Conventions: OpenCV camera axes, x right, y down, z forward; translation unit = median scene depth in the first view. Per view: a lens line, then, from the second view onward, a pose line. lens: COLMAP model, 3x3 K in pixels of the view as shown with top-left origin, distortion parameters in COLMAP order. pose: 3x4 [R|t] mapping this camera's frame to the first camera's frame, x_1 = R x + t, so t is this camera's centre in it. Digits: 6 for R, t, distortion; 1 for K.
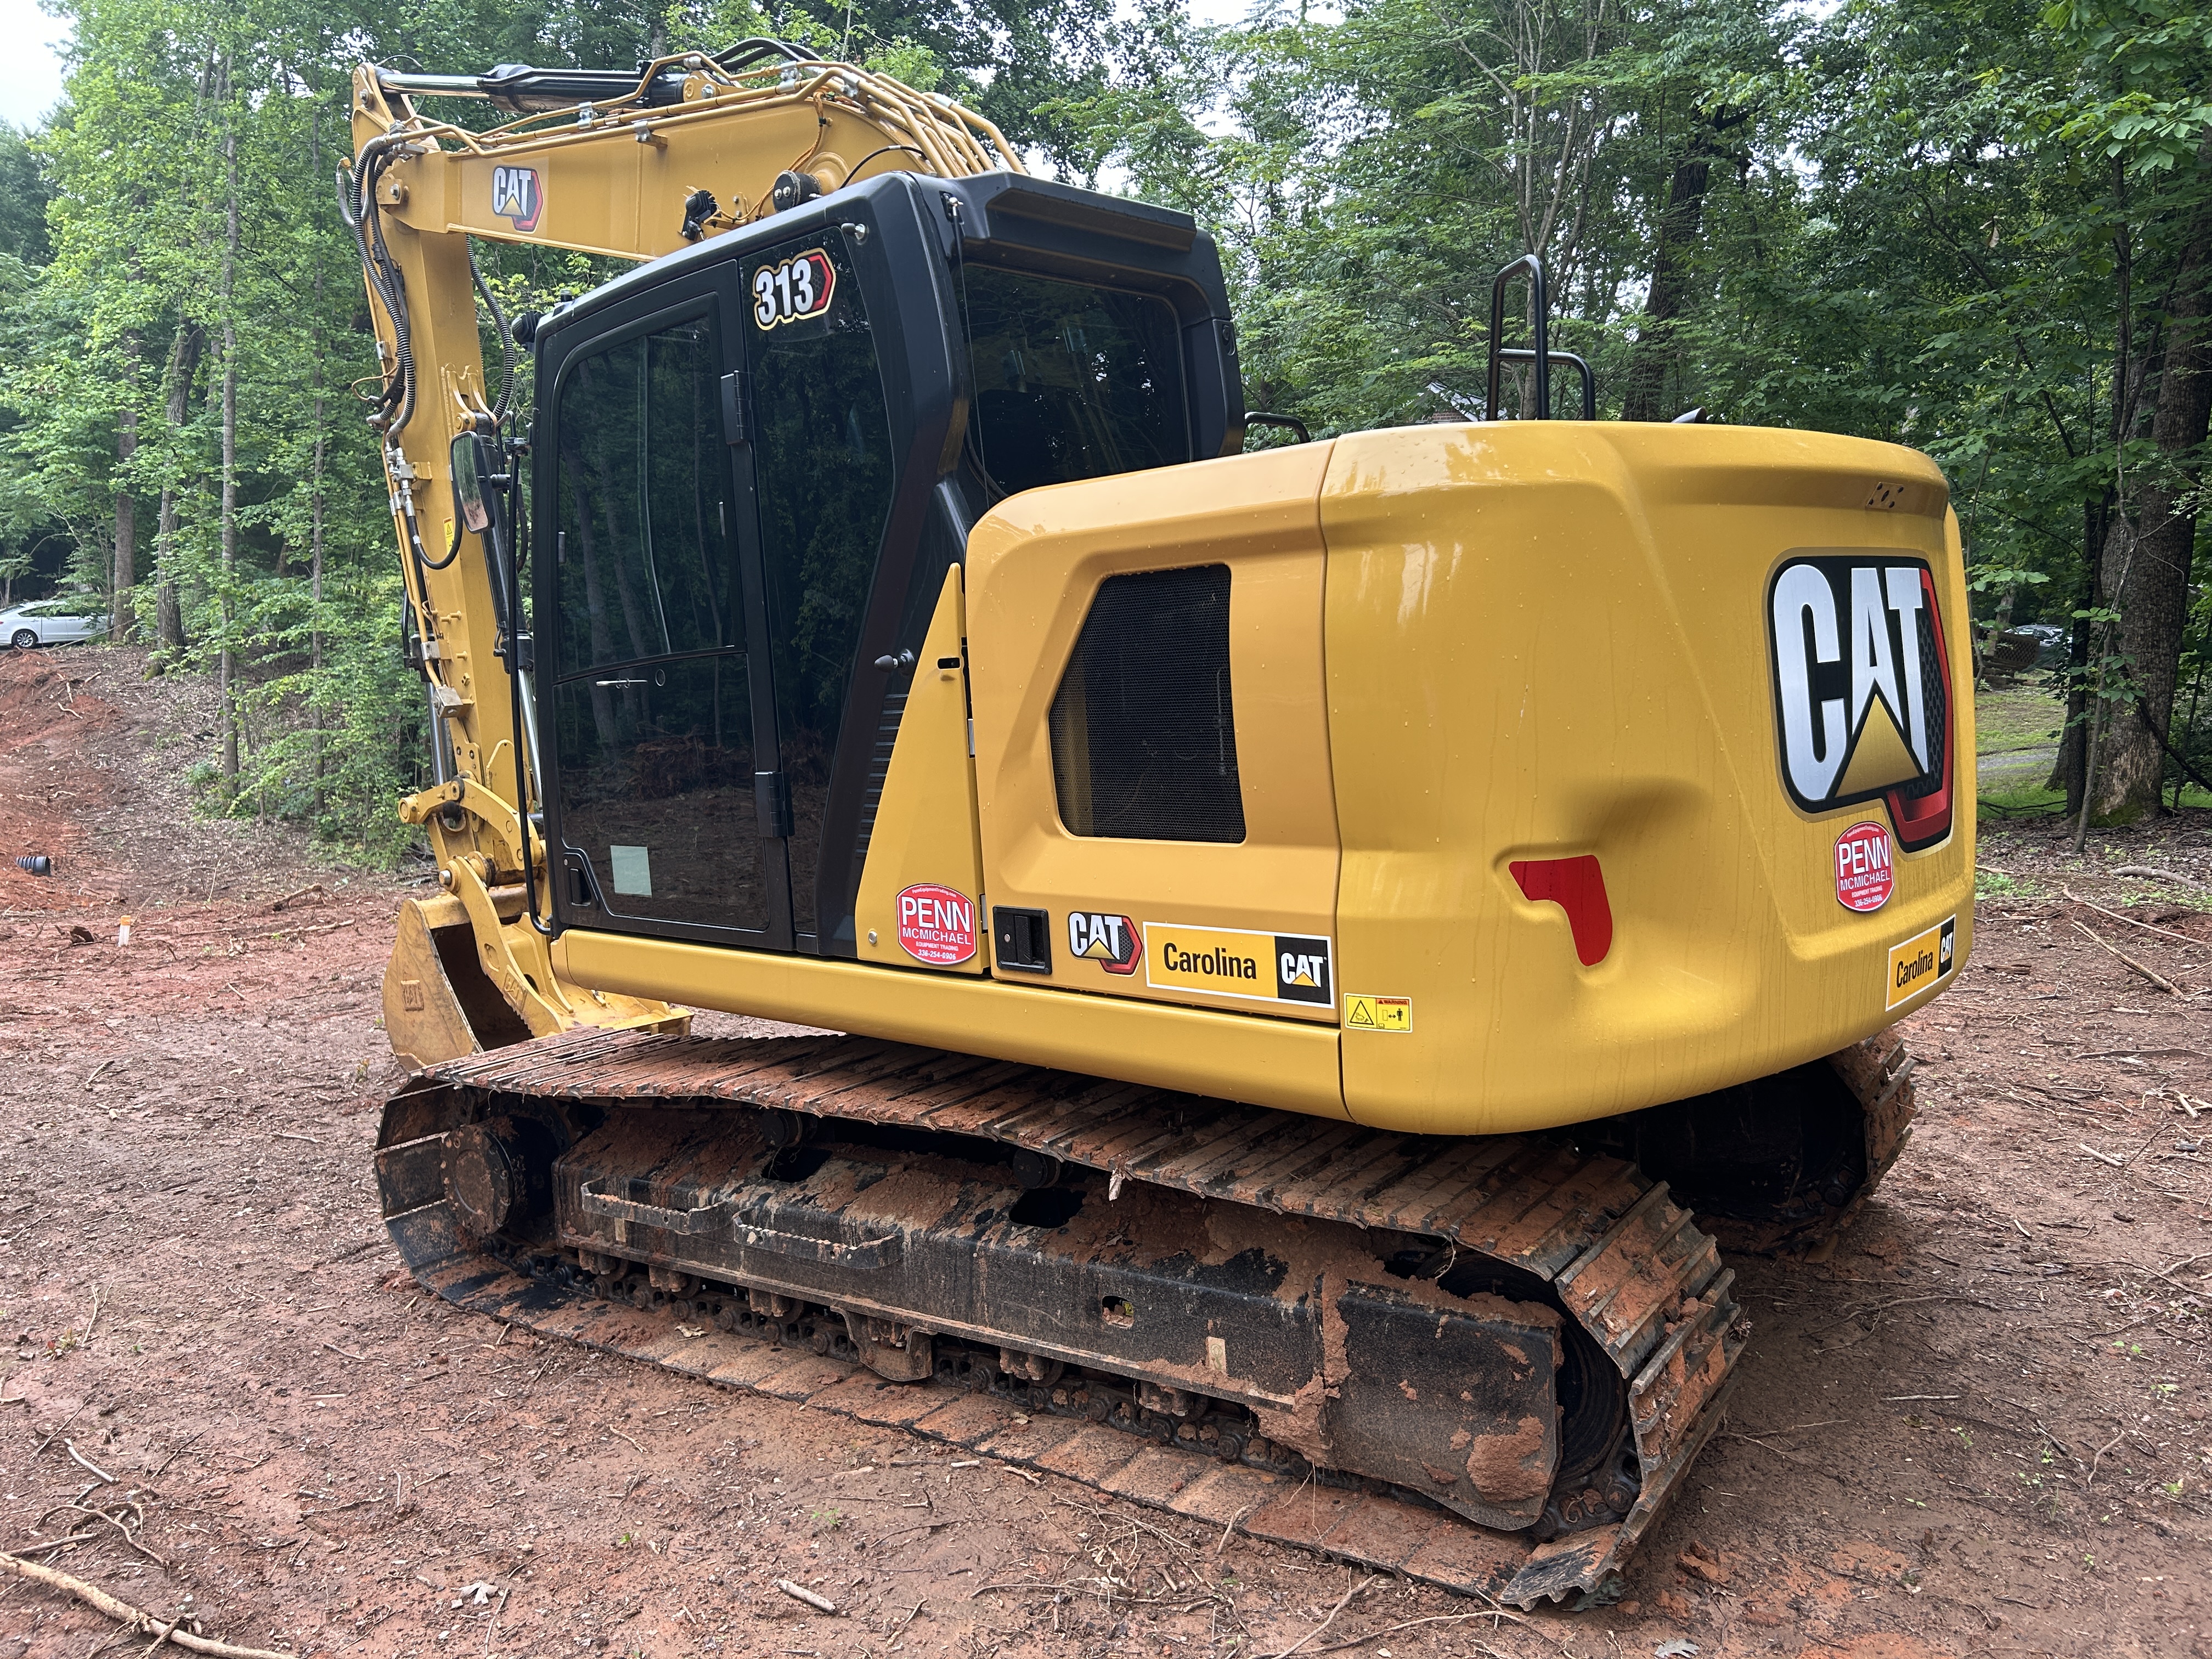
lens RADIAL K [[1664.0, 0, 1106.0], [0, 1664.0, 829.5], [0, 0, 1]] dist [0.073288, -0.103521]
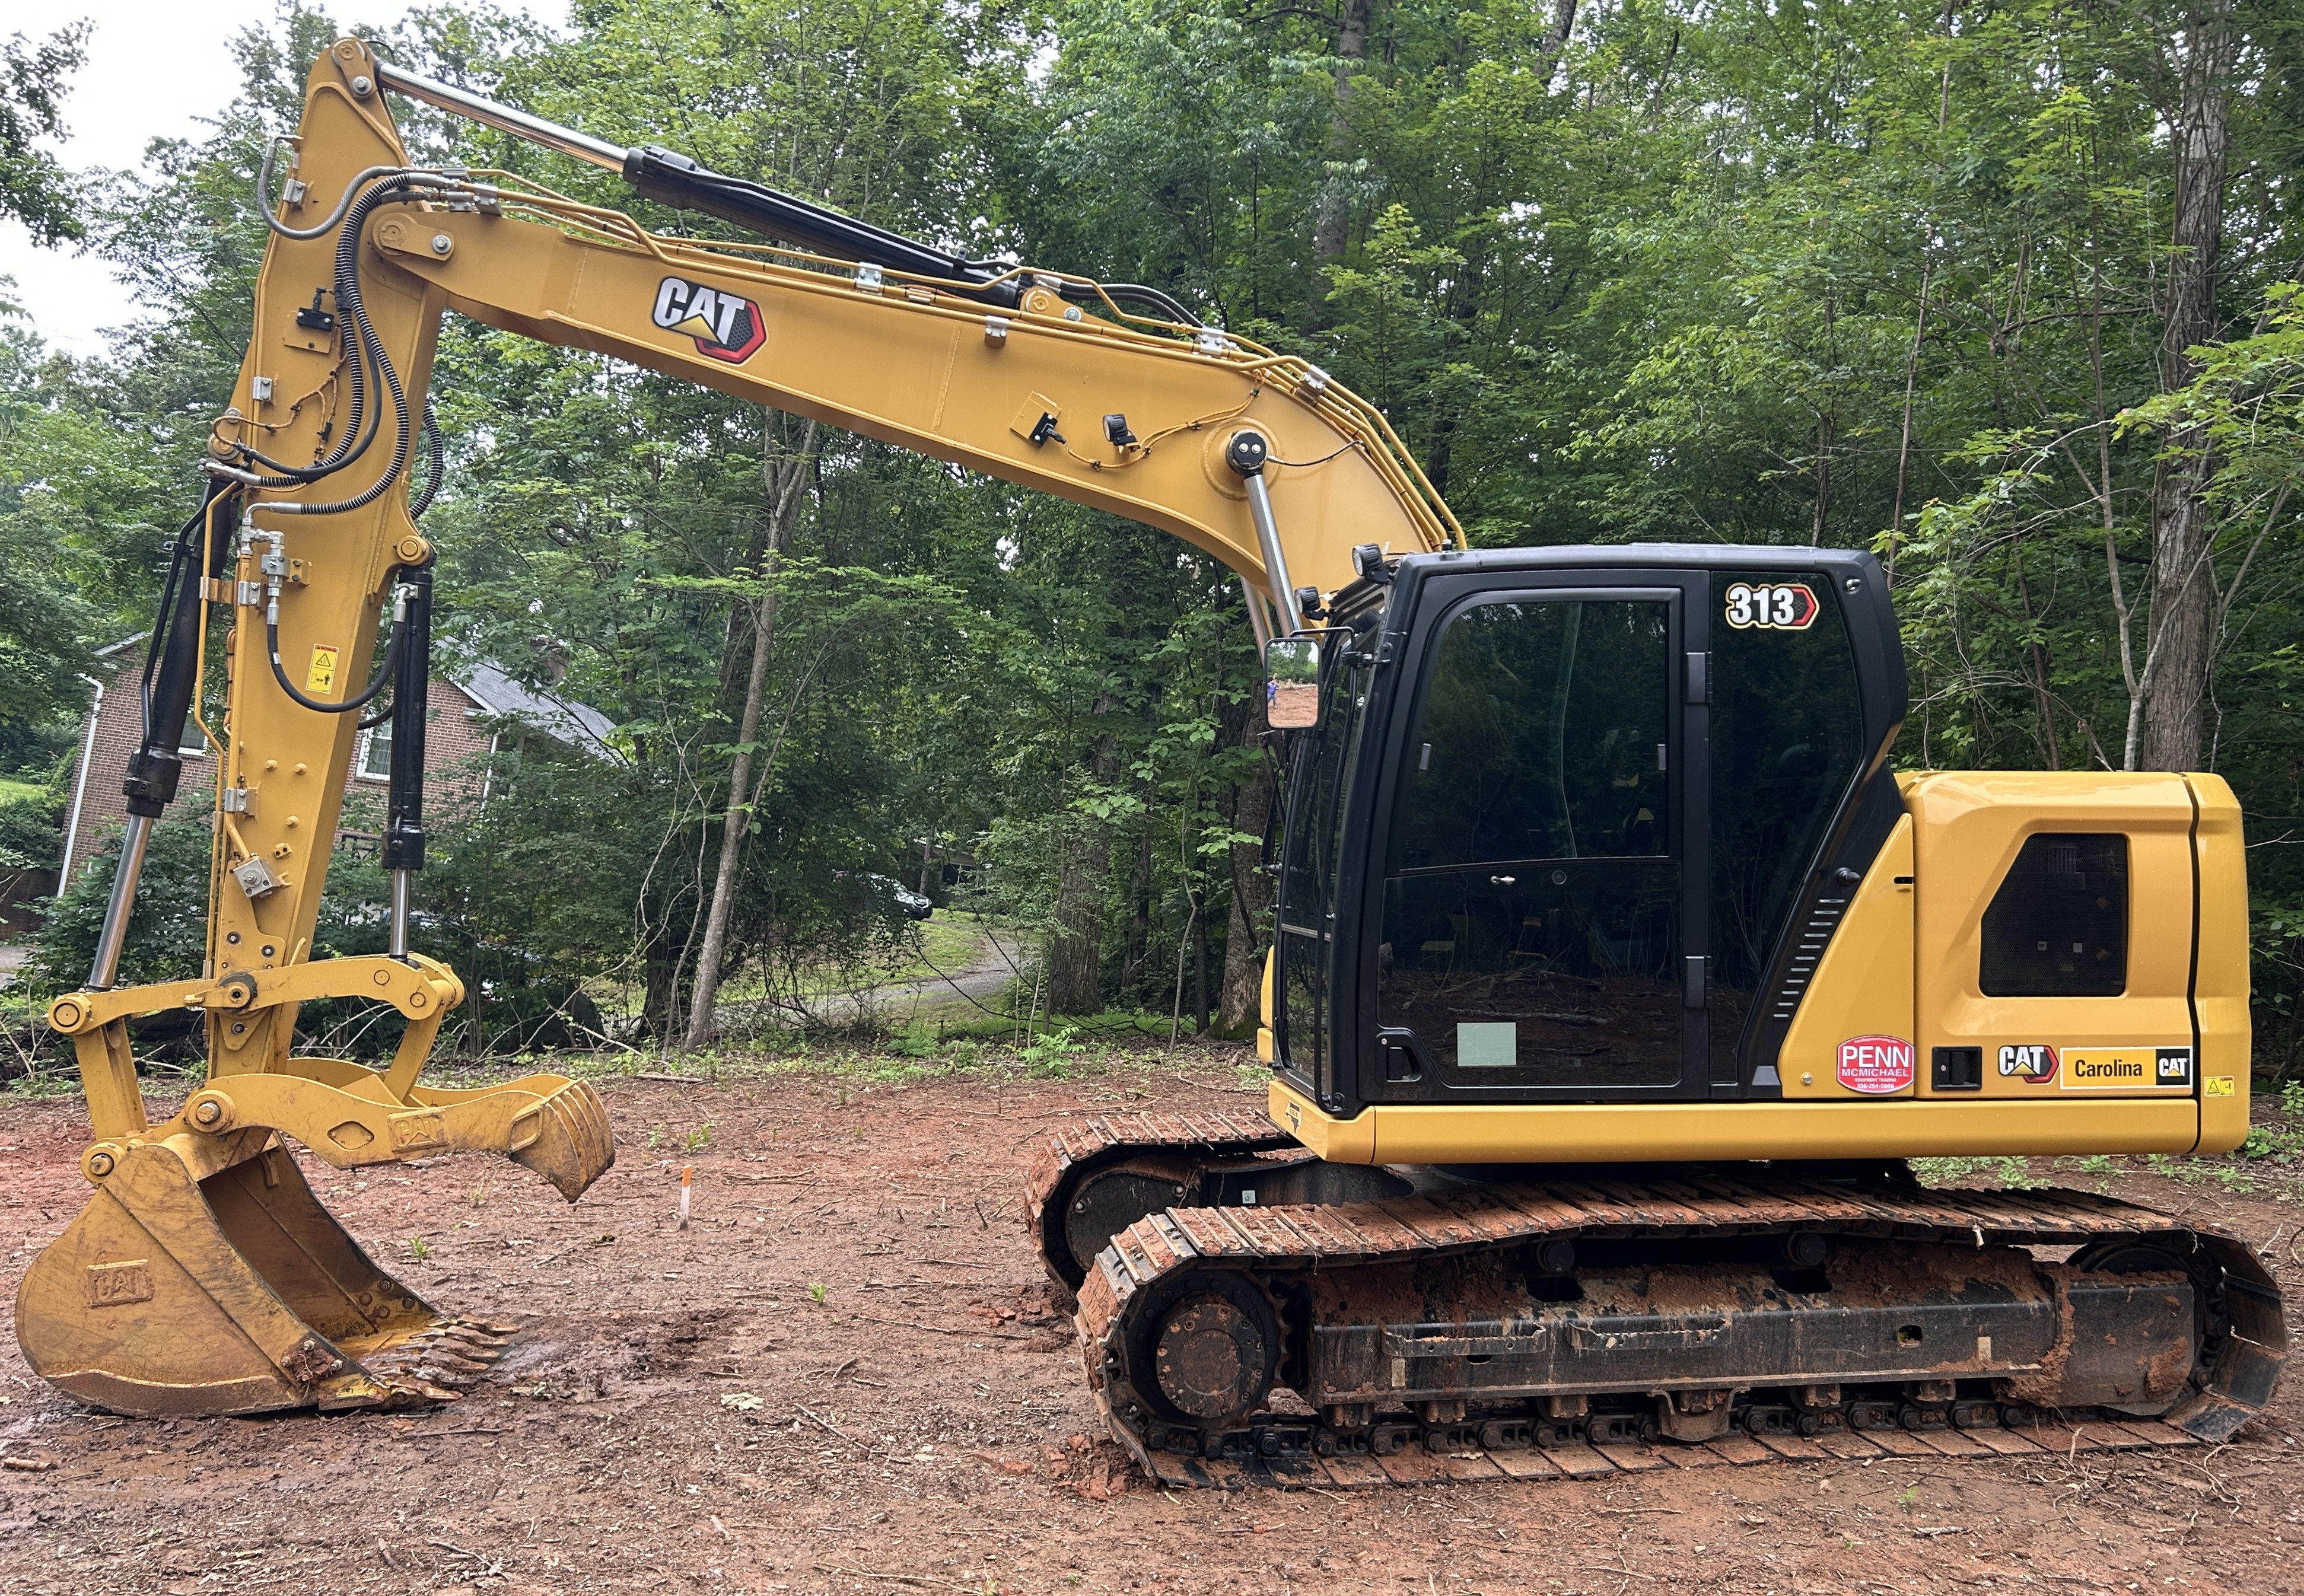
lens RADIAL K [[1793.1, 0, 1123.8], [0, 1793.1, 834.7], [0, 0, 1]] dist [0.076196, -0.100633]
pose [[0.650974, 0.066489, 0.756183, -1.707402], [0.037512, 0.992122, -0.119528, 0.024116], [-0.758173, 0.106176, 0.643351, 0.481678]]
